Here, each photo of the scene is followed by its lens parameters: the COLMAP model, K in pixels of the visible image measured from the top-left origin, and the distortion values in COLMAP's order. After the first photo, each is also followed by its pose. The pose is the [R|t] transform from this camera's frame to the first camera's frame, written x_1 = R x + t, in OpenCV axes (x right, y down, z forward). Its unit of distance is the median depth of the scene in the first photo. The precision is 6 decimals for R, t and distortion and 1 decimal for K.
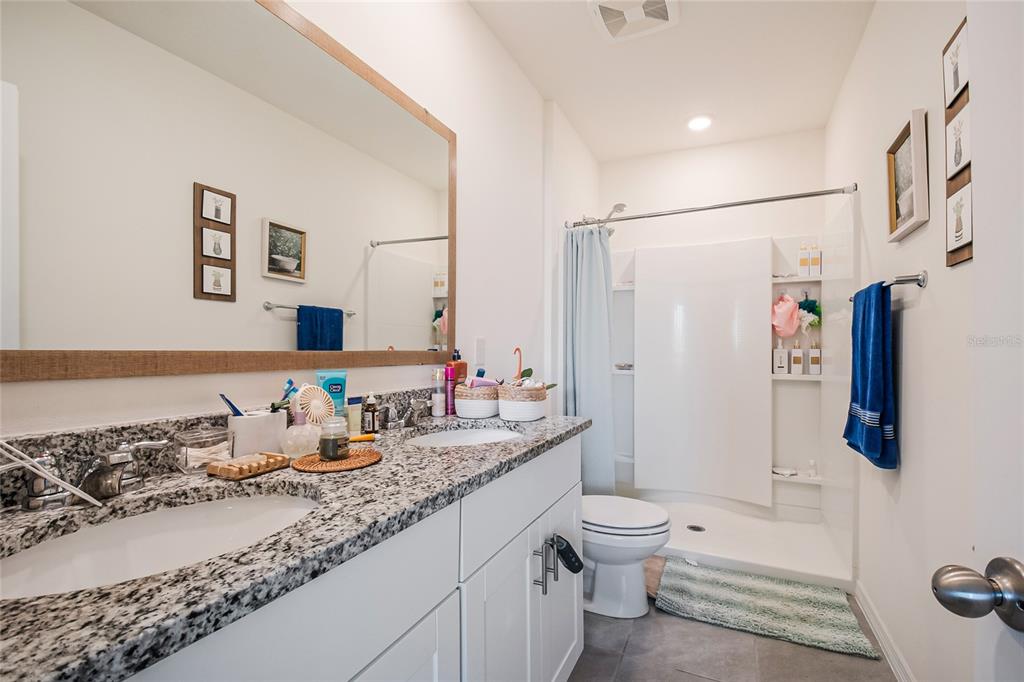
lens RADIAL K [[447.8, 0, 513.0], [0, 447.8, 346.6], [0, 0, 1]] dist [-0.001686, -0.001386]
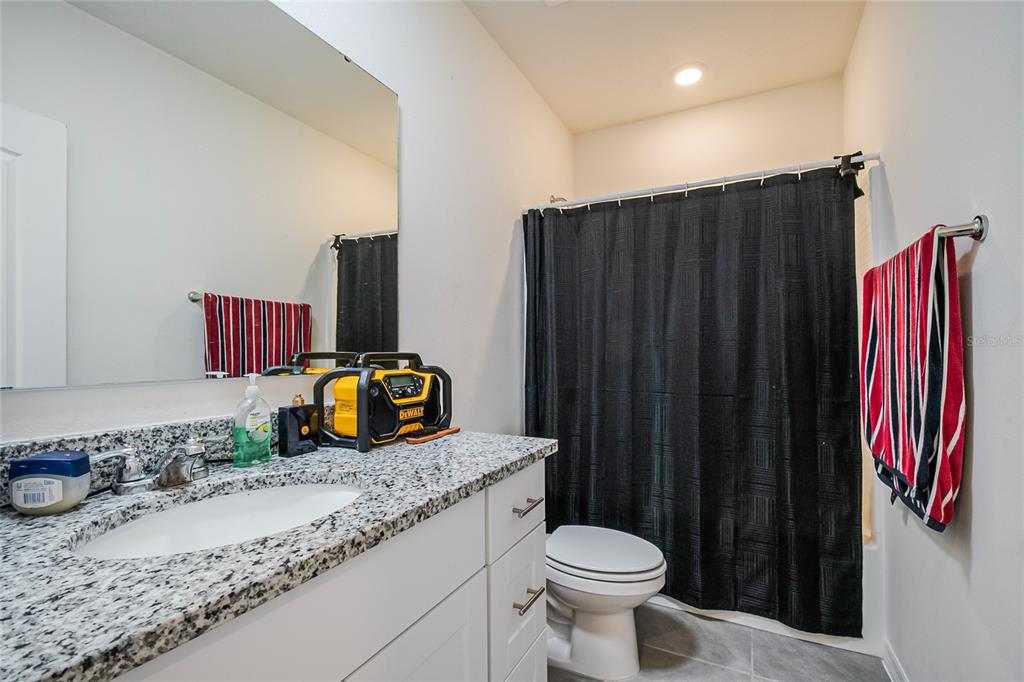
lens RADIAL K [[447.8, 0, 507.5], [0, 447.8, 344.3], [0, 0, 1]] dist [-0.001686, -0.001386]
pose [[0.999990, -0.000049, 0.004443, 0.076215], [0.000057, 0.999998, -0.001782, -0.000484], [-0.004443, 0.001782, 0.999989, 0.166204]]
